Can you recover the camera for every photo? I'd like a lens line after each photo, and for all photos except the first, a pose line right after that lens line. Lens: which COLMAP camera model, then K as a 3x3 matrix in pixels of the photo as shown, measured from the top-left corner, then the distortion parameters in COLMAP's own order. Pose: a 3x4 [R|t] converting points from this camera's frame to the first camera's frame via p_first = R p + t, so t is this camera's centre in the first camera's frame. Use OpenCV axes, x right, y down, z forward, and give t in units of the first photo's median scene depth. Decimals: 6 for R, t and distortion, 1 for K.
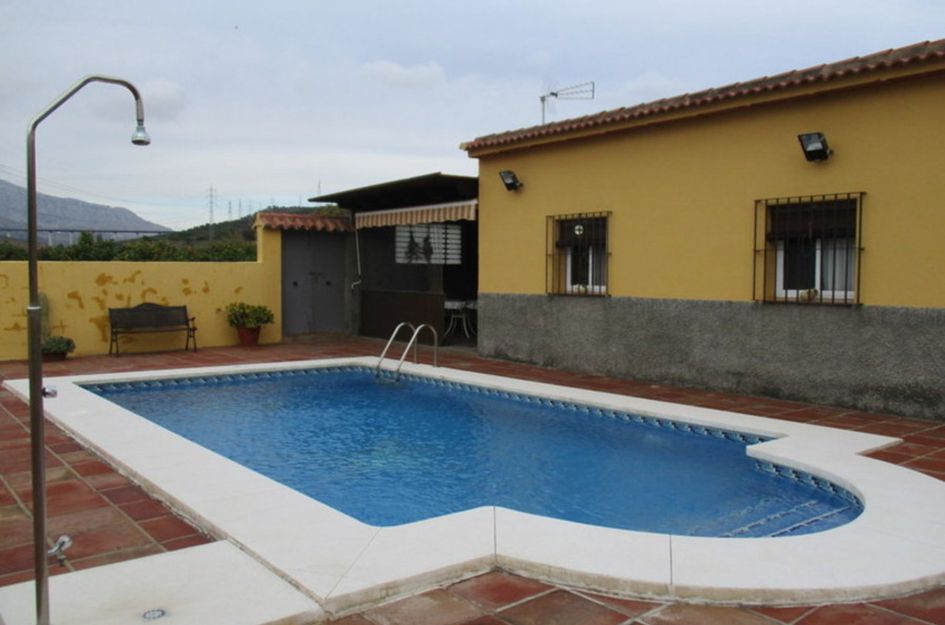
lens RADIAL K [[792.5, 0, 472.8], [0, 792.5, 314.2], [0, 0, 1]] dist [-0.018811, -0.003502]
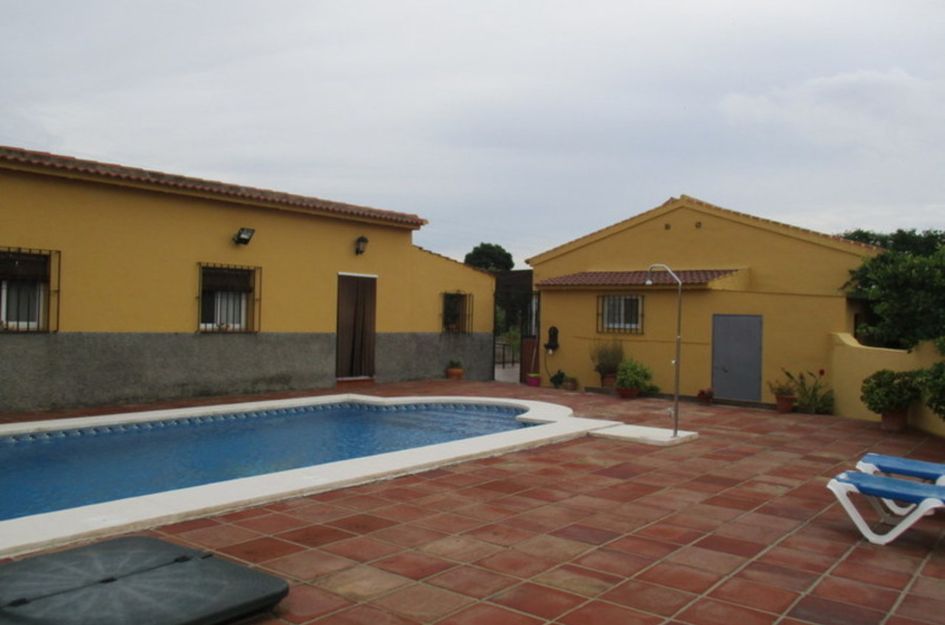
lens RADIAL K [[792.5, 0, 472.5], [0, 792.5, 311.9], [0, 0, 1]] dist [-0.018811, -0.003502]
pose [[-0.255473, -0.006726, 0.966793, -1.097589], [0.022082, 0.999674, 0.012790, -0.056870], [-0.966564, 0.024616, -0.255242, 0.831553]]
